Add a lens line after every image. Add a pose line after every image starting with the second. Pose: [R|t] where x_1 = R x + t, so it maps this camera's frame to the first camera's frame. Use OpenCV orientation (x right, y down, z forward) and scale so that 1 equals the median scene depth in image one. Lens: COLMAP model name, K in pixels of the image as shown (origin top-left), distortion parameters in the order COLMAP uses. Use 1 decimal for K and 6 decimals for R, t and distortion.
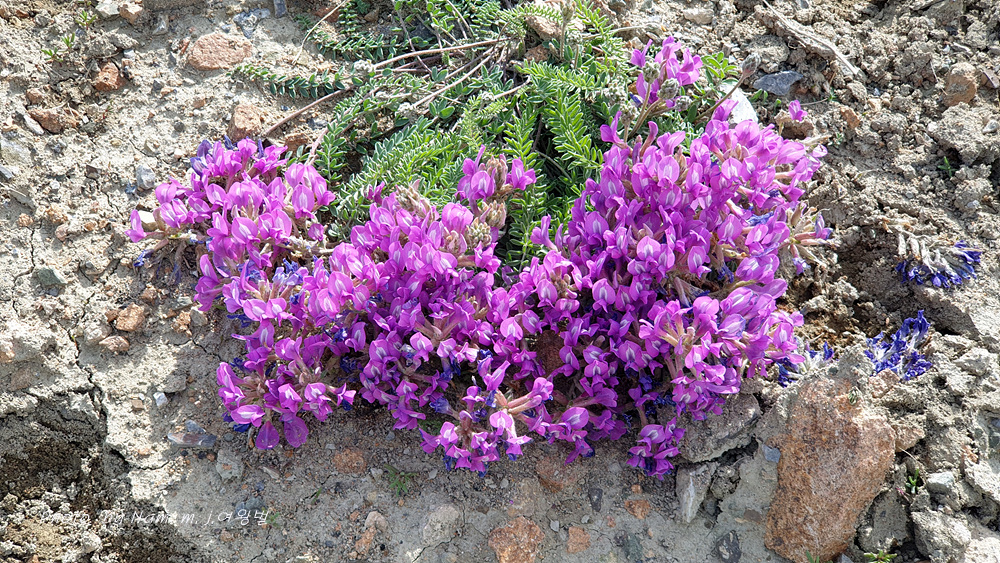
lens RADIAL K [[1595.8, 0, 488.3], [0, 1595.8, 245.9], [0, 0, 1]] dist [0.019938, 0.000000]
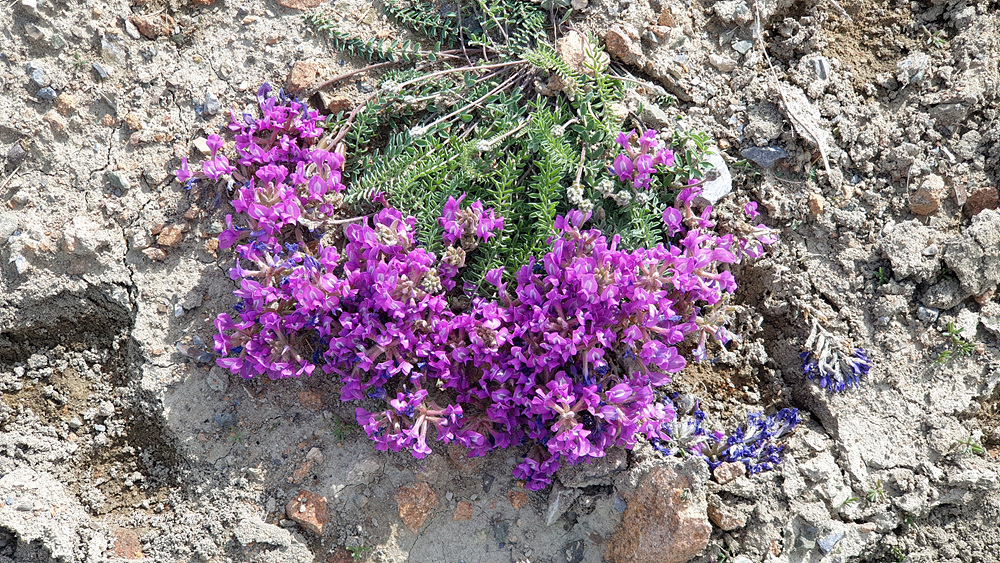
lens RADIAL K [[1595.8, 0, 504.2], [0, 1595.8, 280.1], [0, 0, 1]] dist [0.019938, 0.000000]
pose [[0.958372, 0.268512, -0.097077, 0.155146], [-0.214777, 0.901992, 0.374540, -0.449321], [0.188132, -0.338099, 0.922115, -0.104152]]
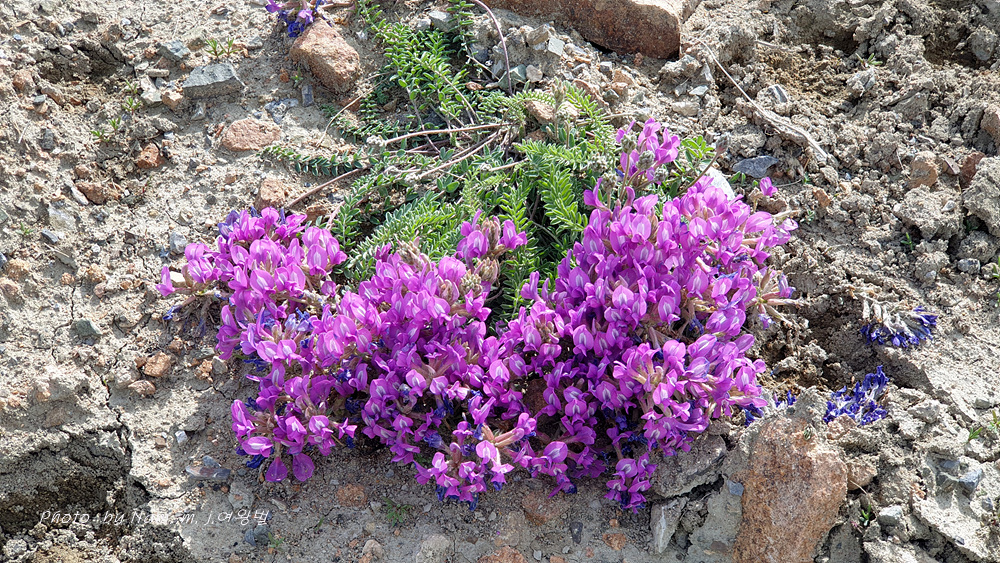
lens RADIAL K [[1595.8, 0, 530.1], [0, 1595.8, 230.6], [0, 0, 1]] dist [0.019938, 0.000000]
pose [[0.999795, 0.010464, -0.017332, 0.050915], [-0.012353, 0.993547, -0.112749, 0.075490], [0.016040, 0.112940, 0.993472, -0.099025]]
